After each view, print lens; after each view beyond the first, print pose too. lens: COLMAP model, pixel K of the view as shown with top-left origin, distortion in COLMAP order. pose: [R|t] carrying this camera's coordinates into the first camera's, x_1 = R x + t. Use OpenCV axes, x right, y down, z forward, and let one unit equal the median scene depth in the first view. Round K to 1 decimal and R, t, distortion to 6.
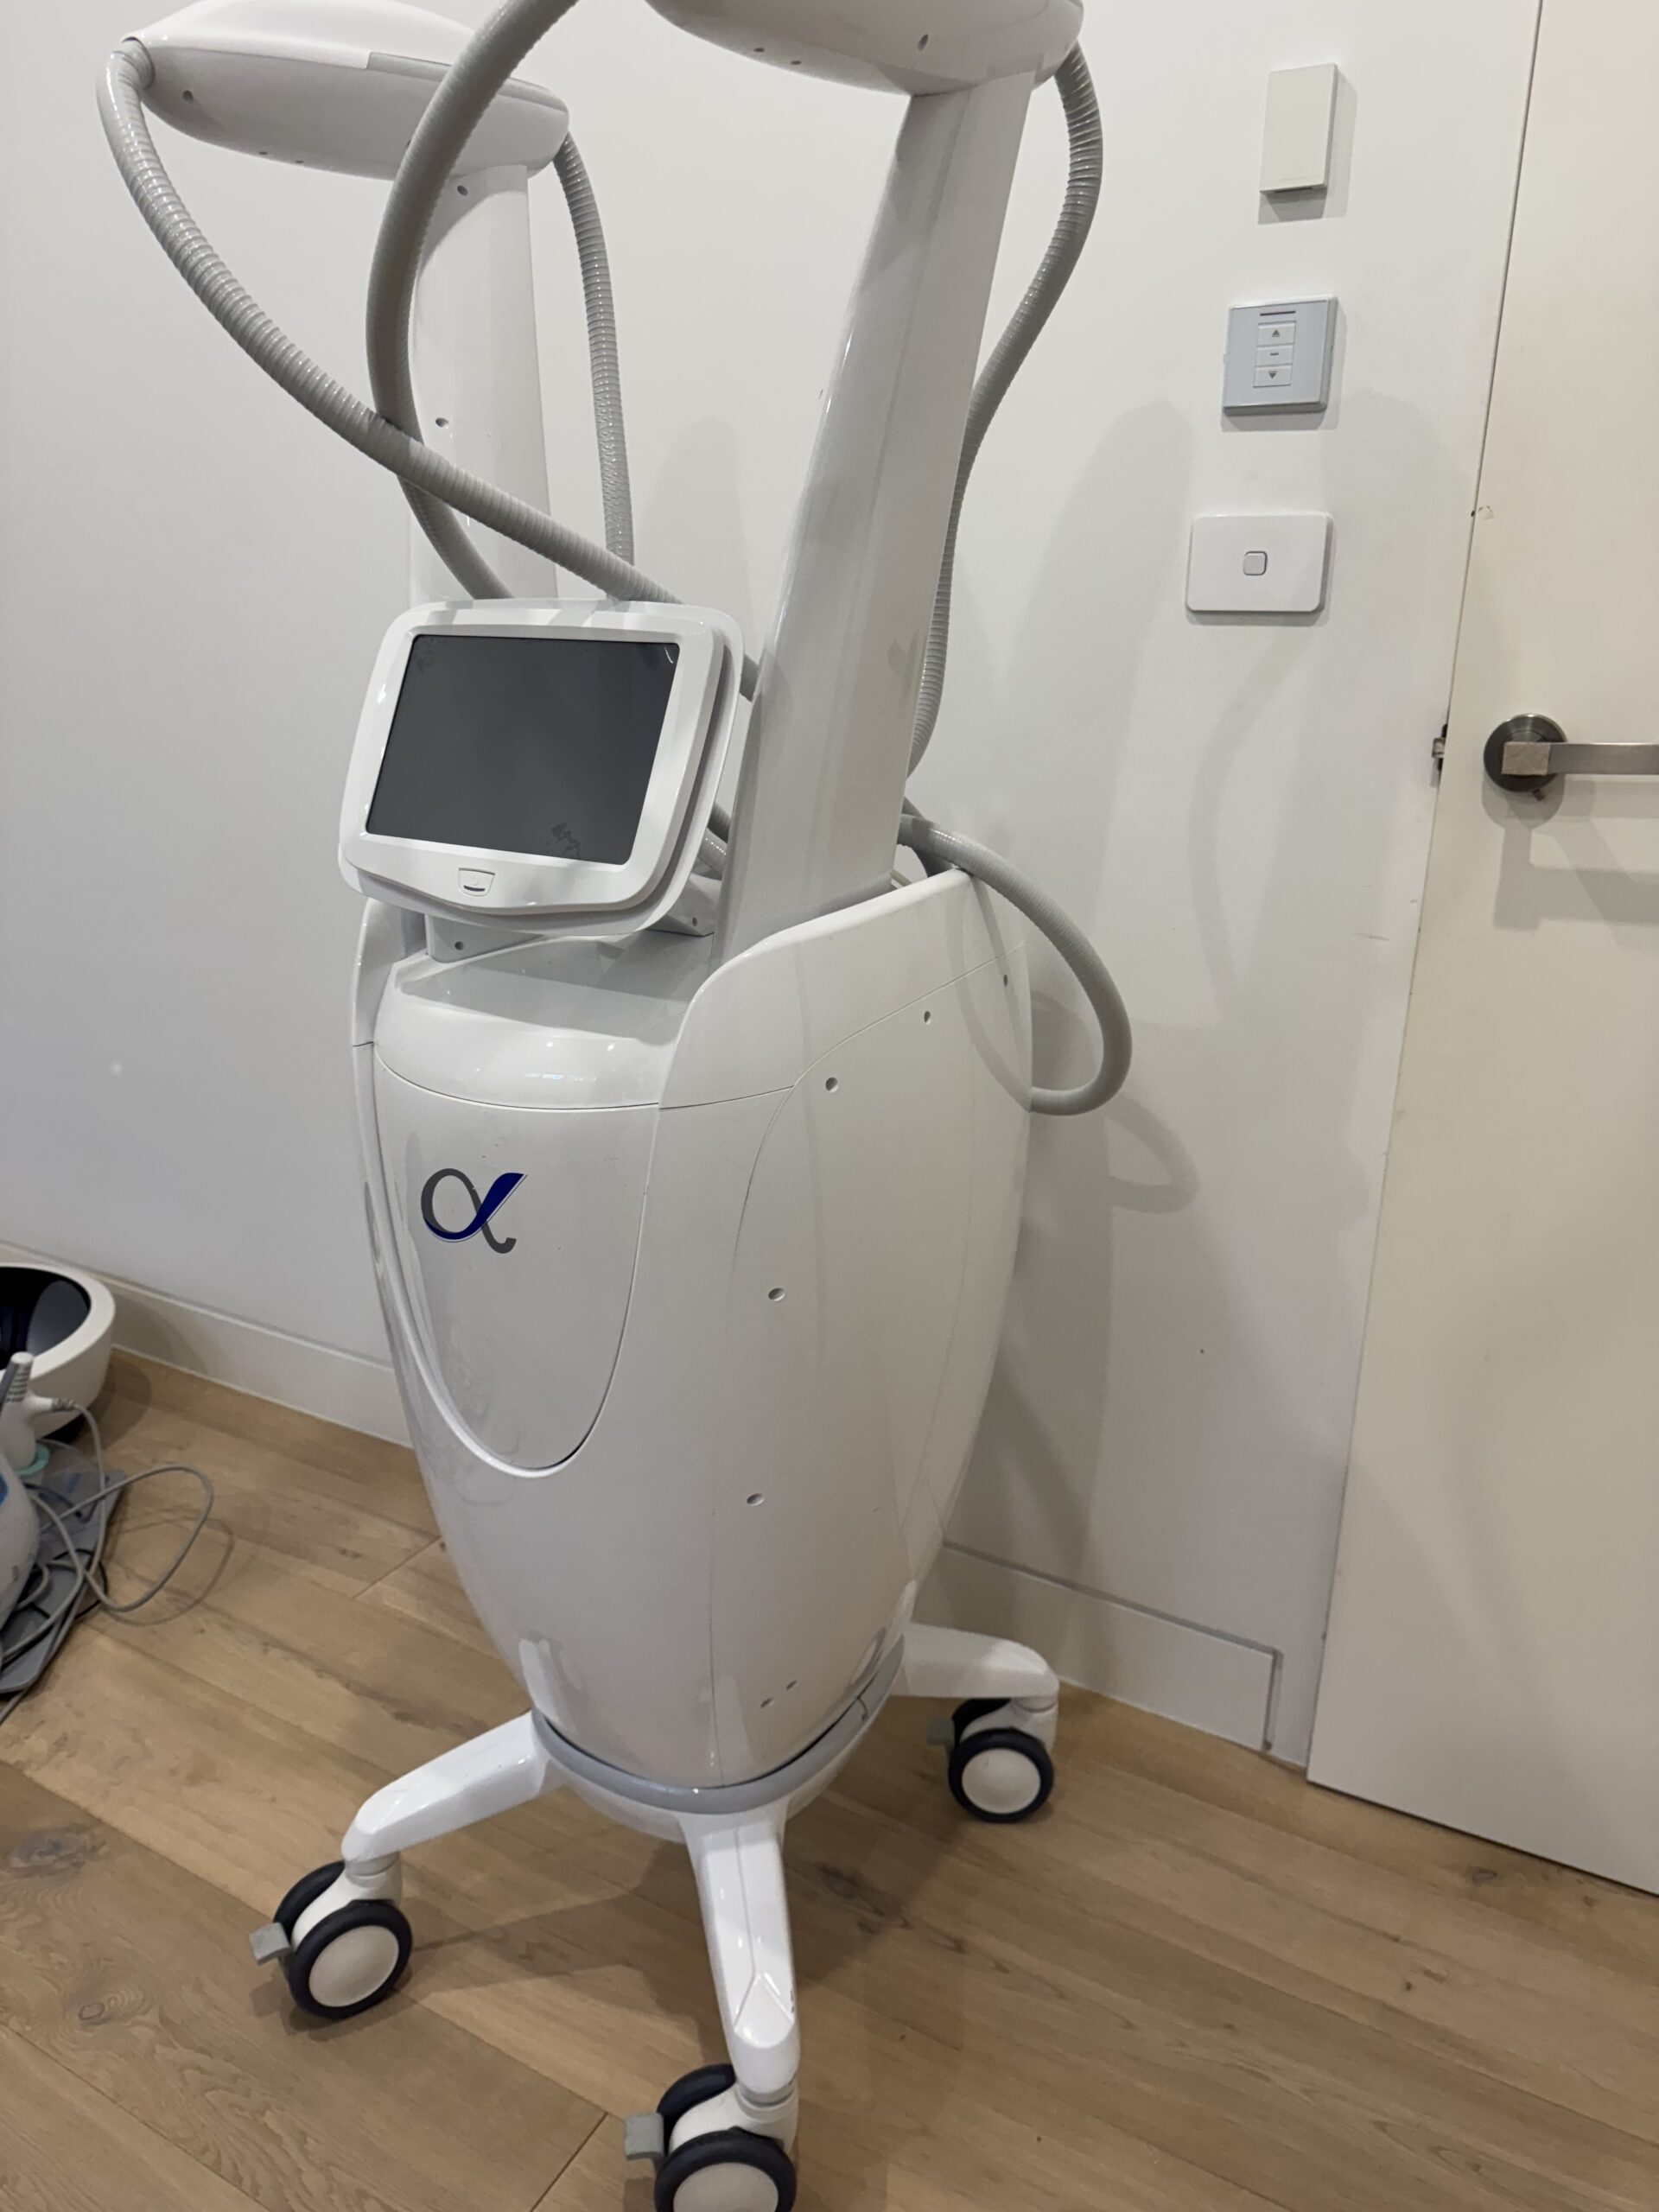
lens RADIAL K [[1578.9, 0, 820.4], [0, 1578.9, 1112.0], [0, 0, 1]] dist [0.006135, -0.023459]
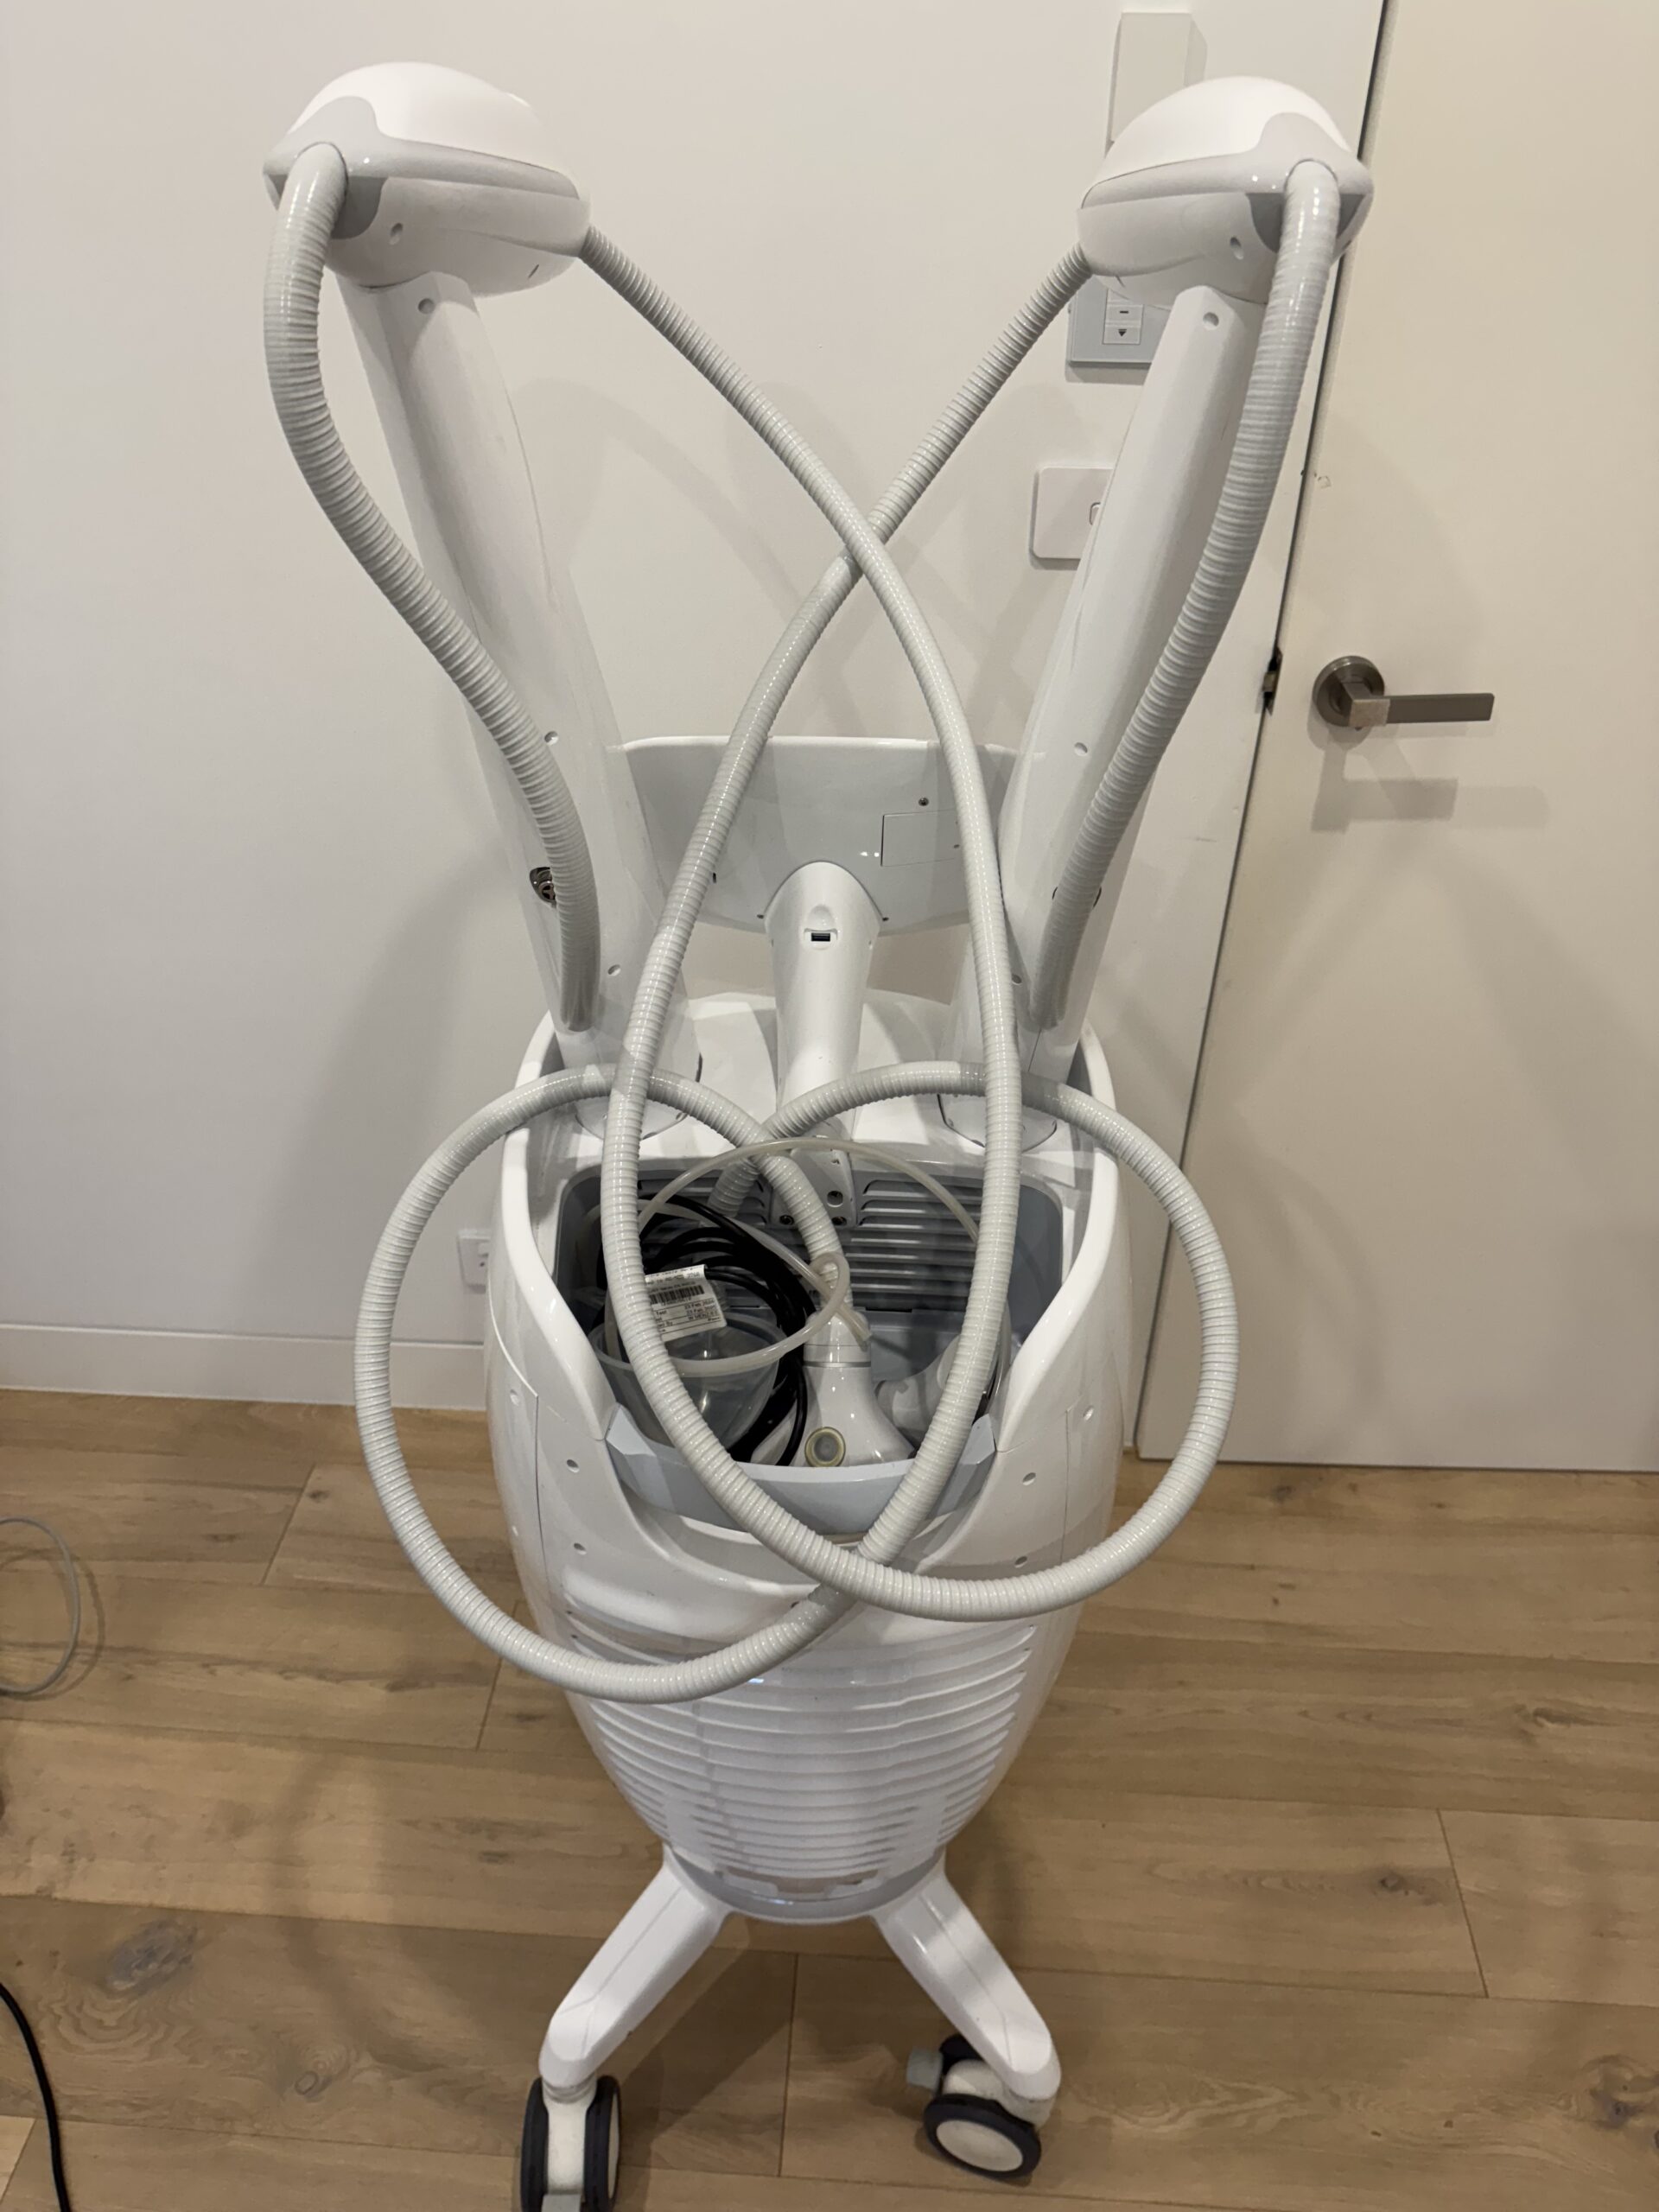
lens RADIAL K [[1578.9, 0, 831.7], [0, 1578.9, 1107.3], [0, 0, 1]] dist [0.006135, -0.023459]
pose [[0.897327, -0.258259, 0.357921, -0.356870], [0.139442, 0.935284, 0.325267, -0.348526], [-0.418761, -0.241962, 0.875268, 0.074703]]
